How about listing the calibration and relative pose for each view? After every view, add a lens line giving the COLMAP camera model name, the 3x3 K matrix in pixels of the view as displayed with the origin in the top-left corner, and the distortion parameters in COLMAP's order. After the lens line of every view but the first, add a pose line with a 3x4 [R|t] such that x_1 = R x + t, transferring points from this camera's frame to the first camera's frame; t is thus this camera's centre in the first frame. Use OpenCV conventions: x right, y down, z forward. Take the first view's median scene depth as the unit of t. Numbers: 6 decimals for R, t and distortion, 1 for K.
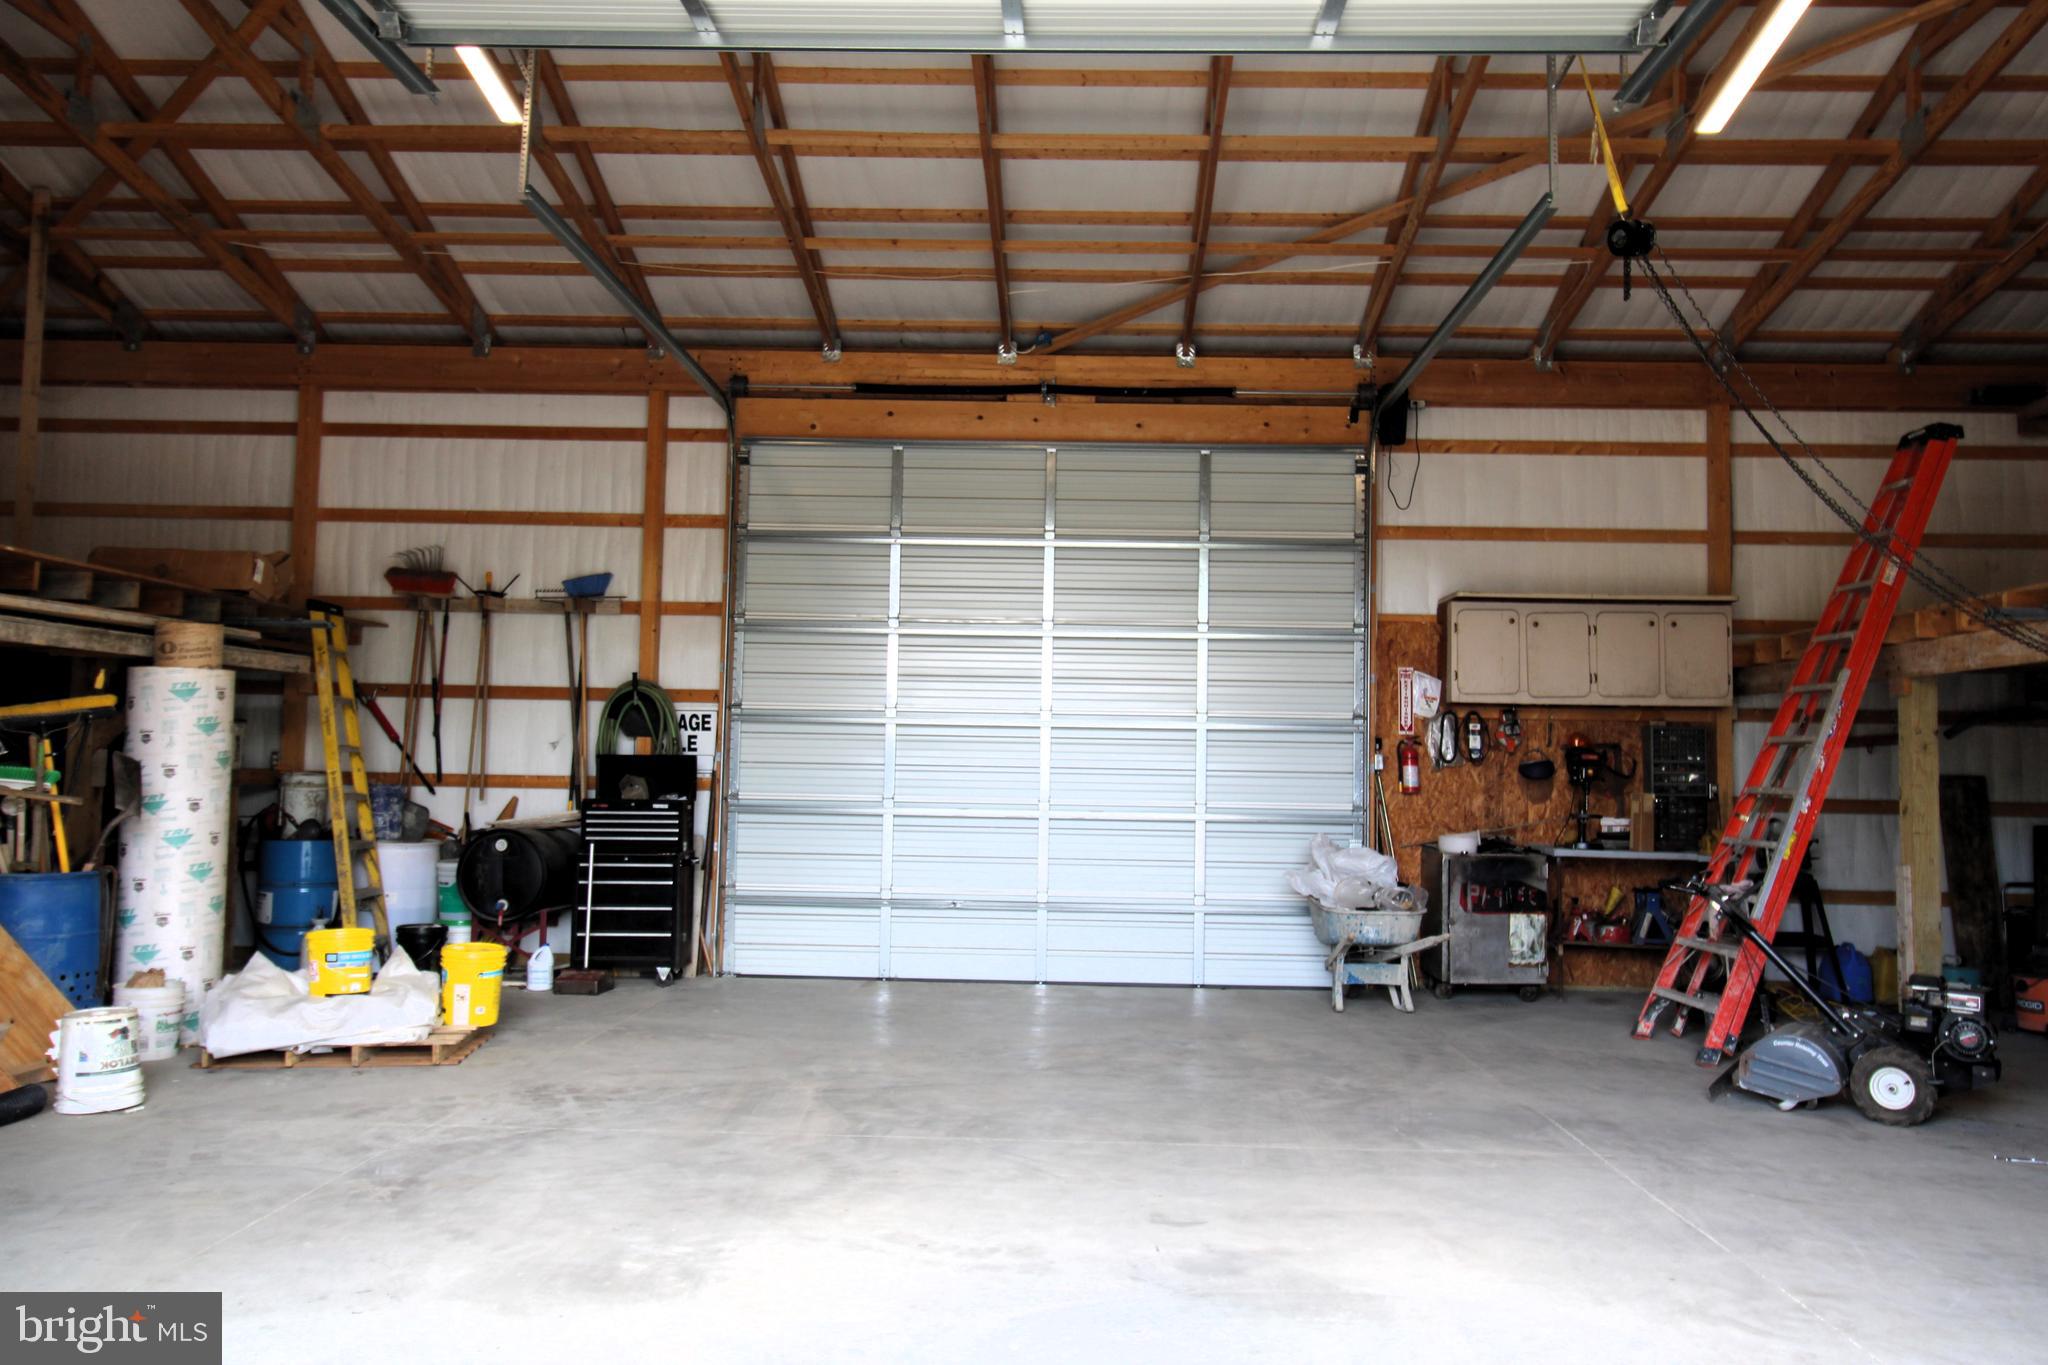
lens RADIAL K [[1547.1, 0, 1024.0], [0, 1547.1, 682.5], [0, 0, 1]] dist [-0.002583, -0.003768]
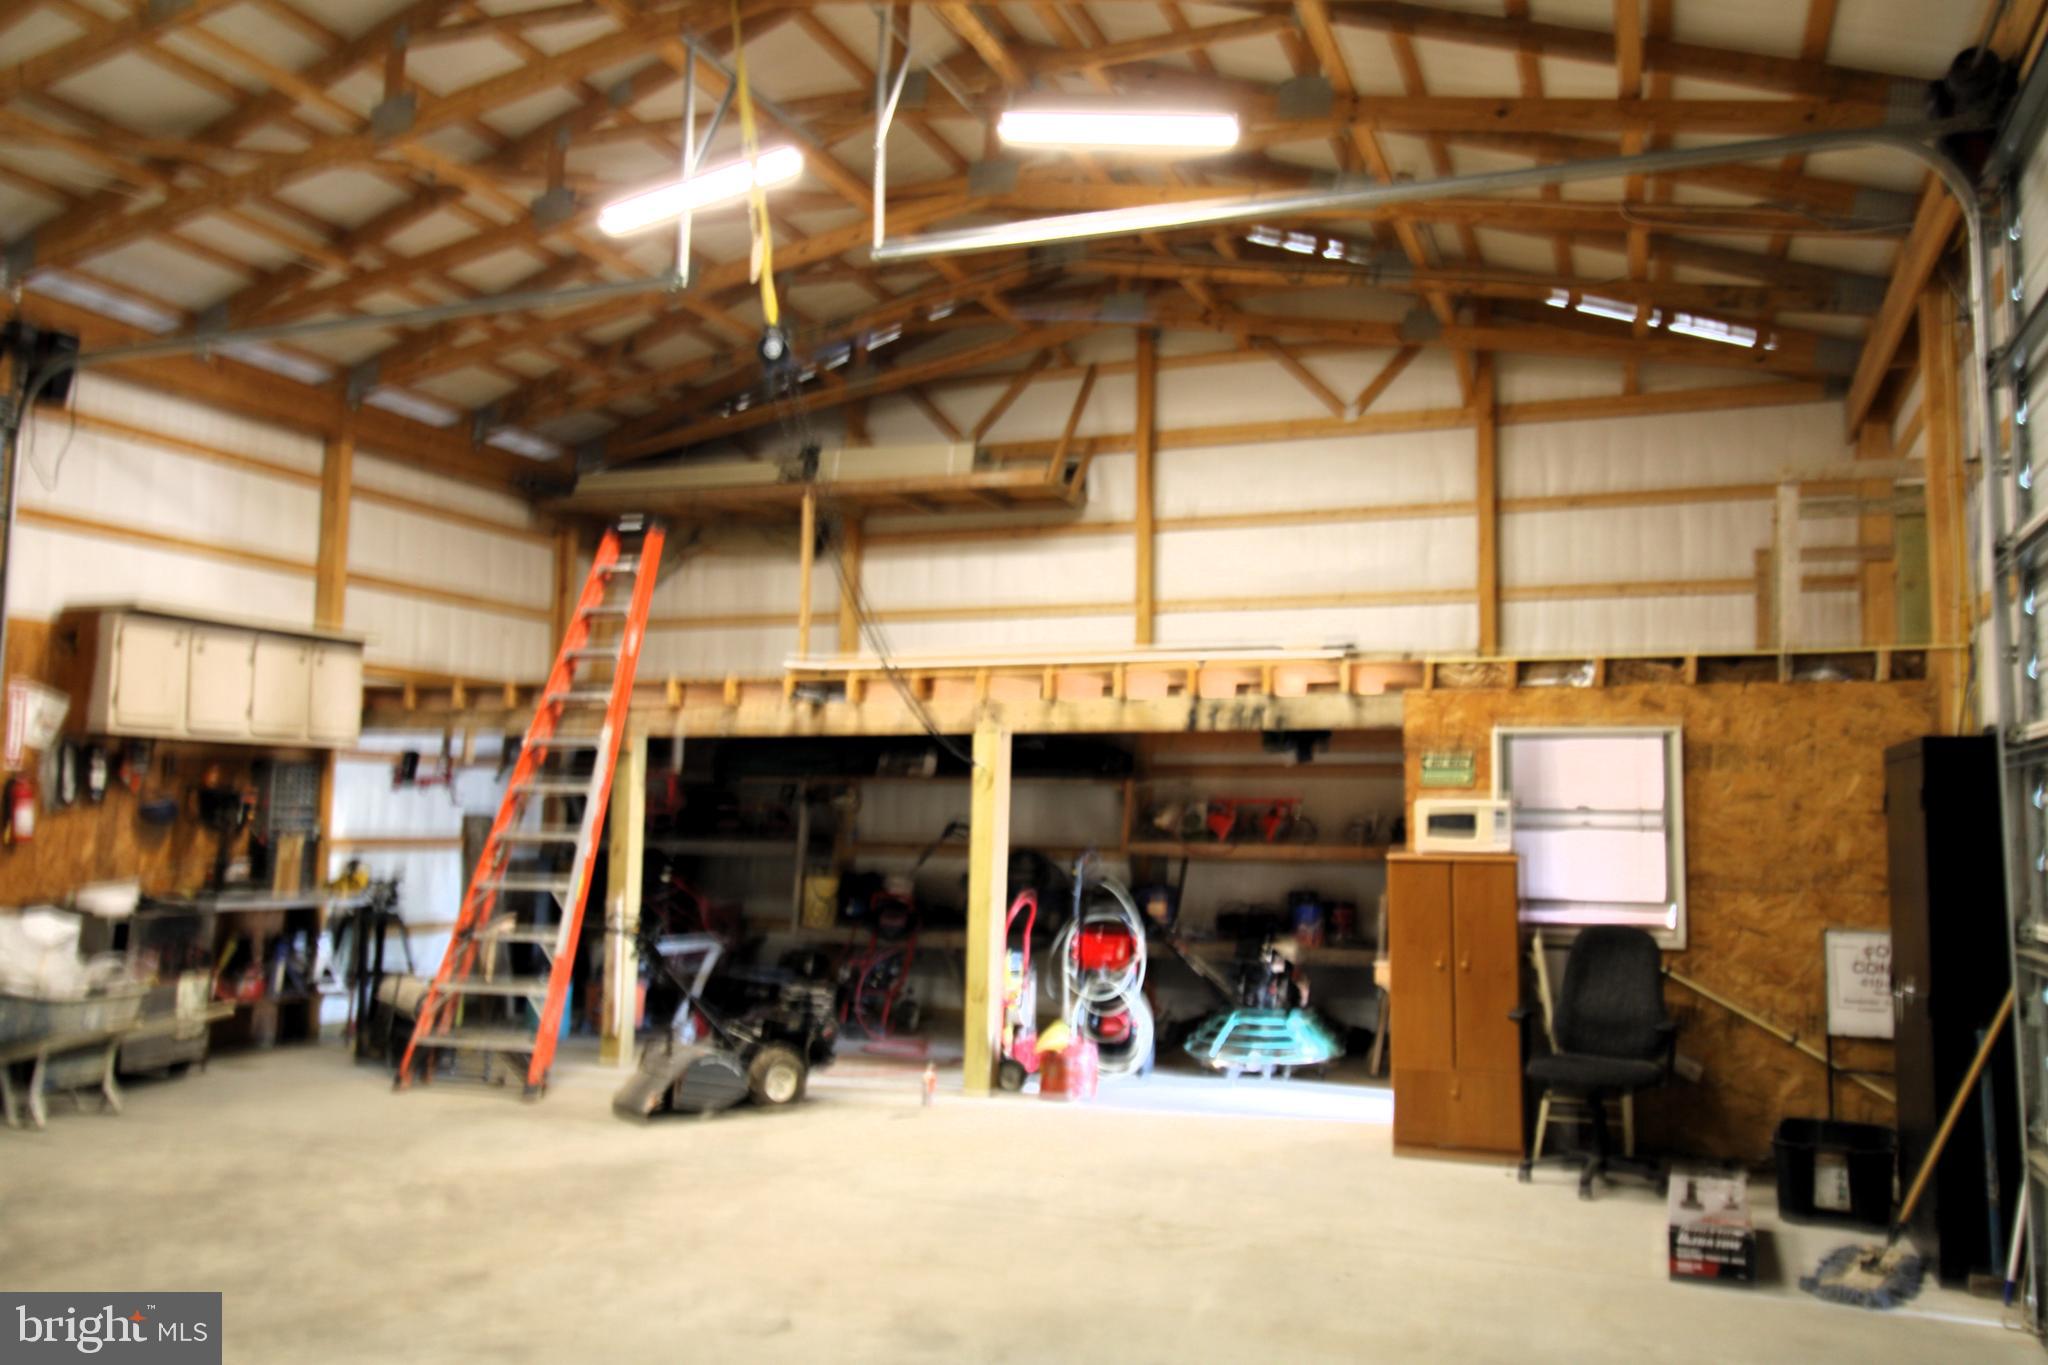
lens RADIAL K [[1547.1, 0, 1024.0], [0, 1547.1, 682.5], [0, 0, 1]] dist [-0.002583, -0.003768]
pose [[0.323417, 0.062348, 0.944200, -0.342080], [-0.053425, 0.997438, -0.047564, -0.001640], [-0.944747, -0.035061, 0.325919, 0.258118]]
